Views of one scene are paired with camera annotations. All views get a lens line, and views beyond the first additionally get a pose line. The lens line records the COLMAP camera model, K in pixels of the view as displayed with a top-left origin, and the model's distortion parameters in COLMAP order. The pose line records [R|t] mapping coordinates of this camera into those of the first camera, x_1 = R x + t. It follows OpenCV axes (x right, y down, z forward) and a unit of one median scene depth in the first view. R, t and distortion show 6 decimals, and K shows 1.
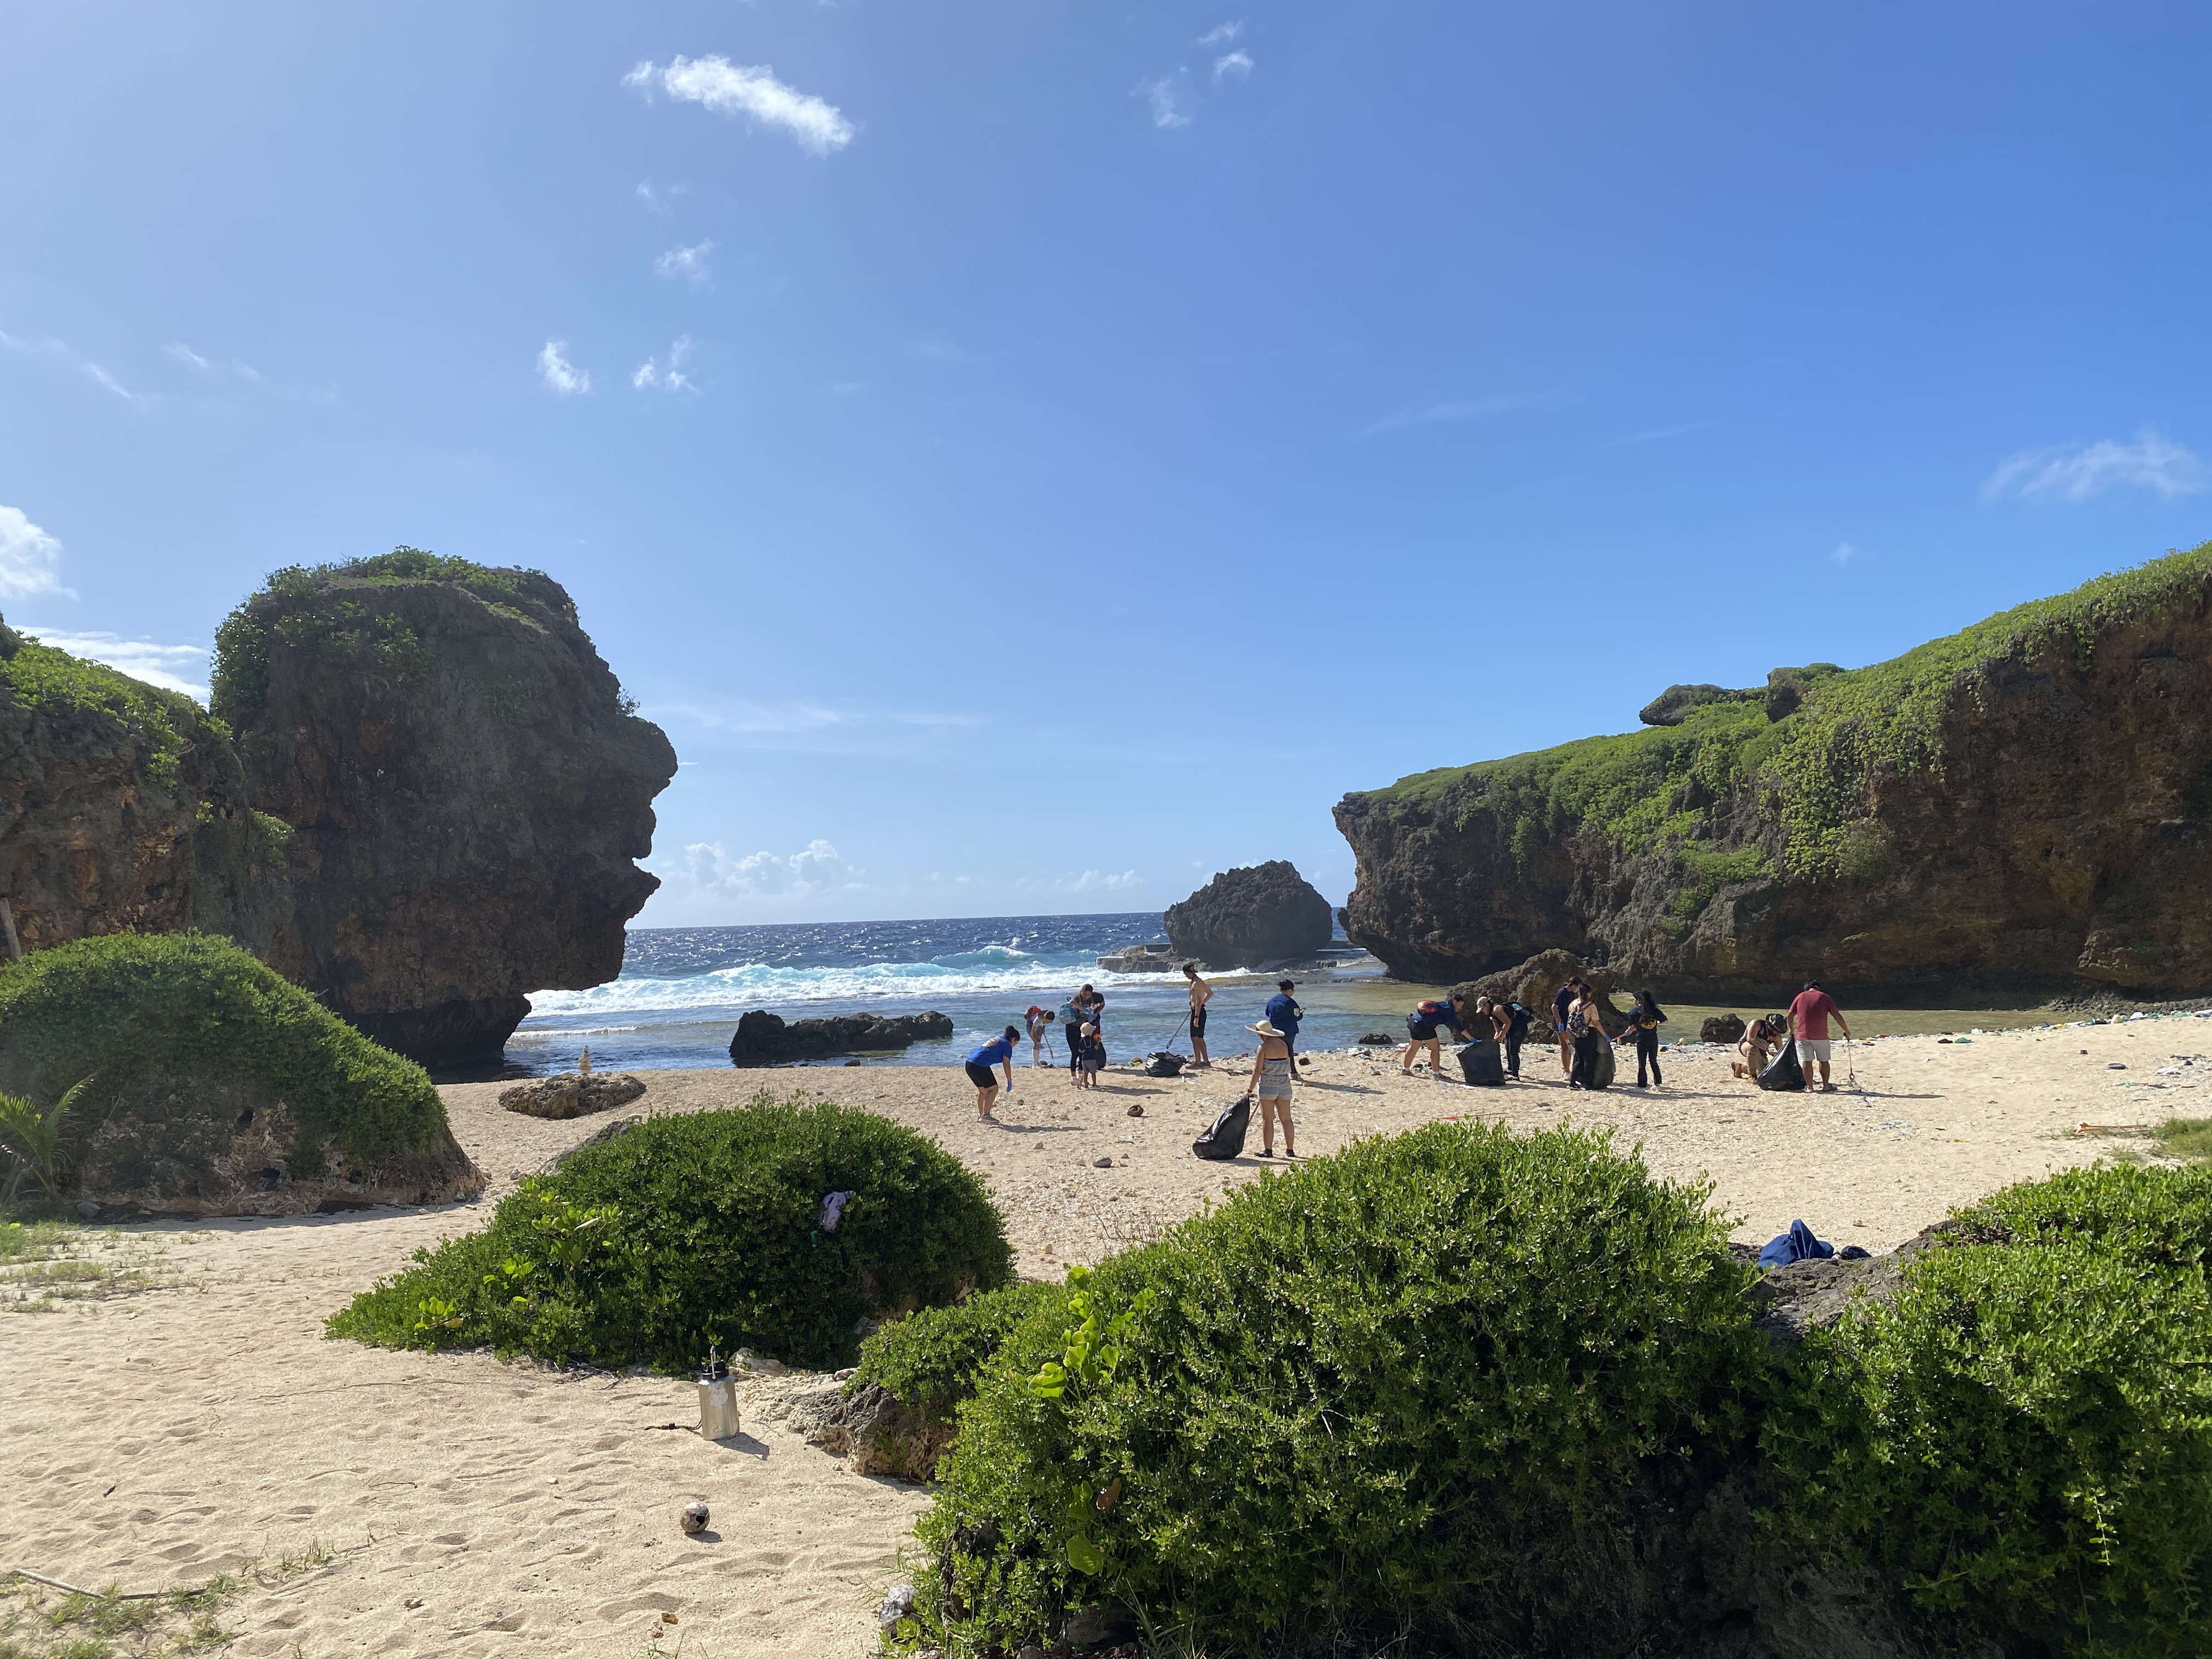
lens RADIAL K [[1706.1, 0, 1168.2], [0, 1706.1, 841.5], [0, 0, 1]] dist [-0.012912, -0.007611]
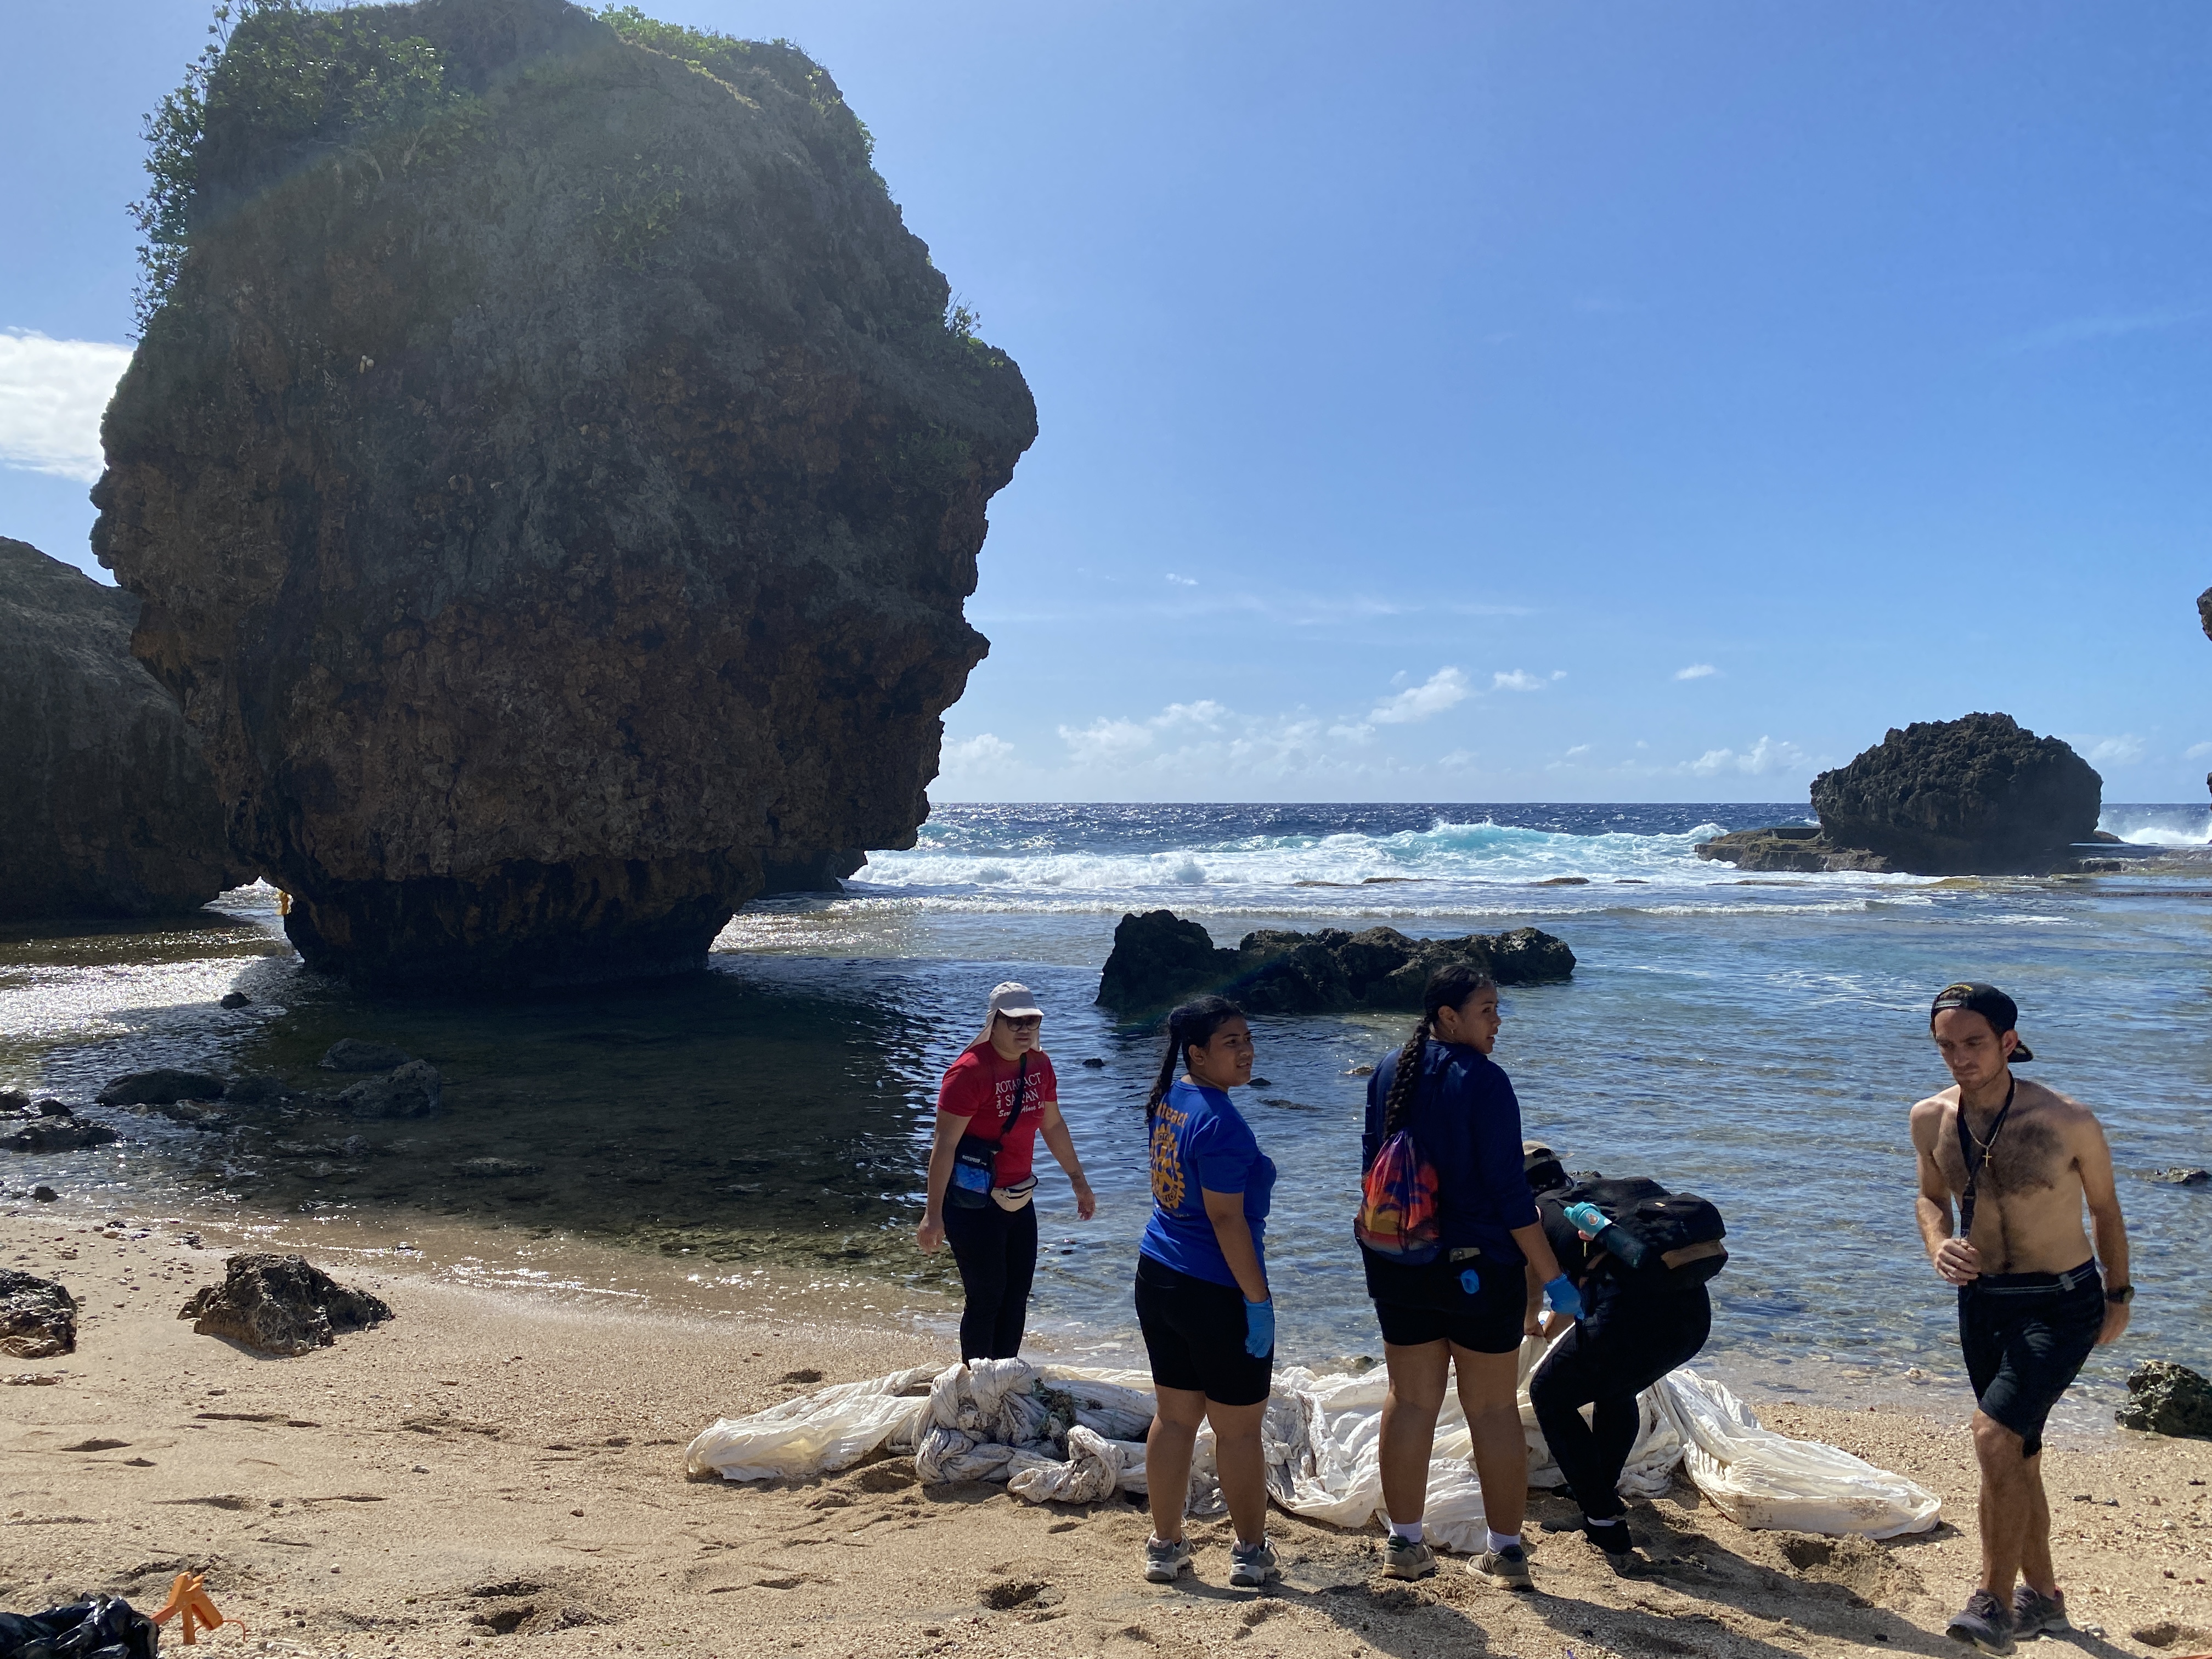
lens RADIAL K [[1706.1, 0, 1168.2], [0, 1706.1, 841.5], [0, 0, 1]] dist [-0.012912, -0.007611]
pose [[0.955686, 0.040053, -0.291651, -0.111658], [-0.020578, 0.997367, 0.069538, 0.051628], [0.293668, -0.060455, 0.953994, 0.599776]]
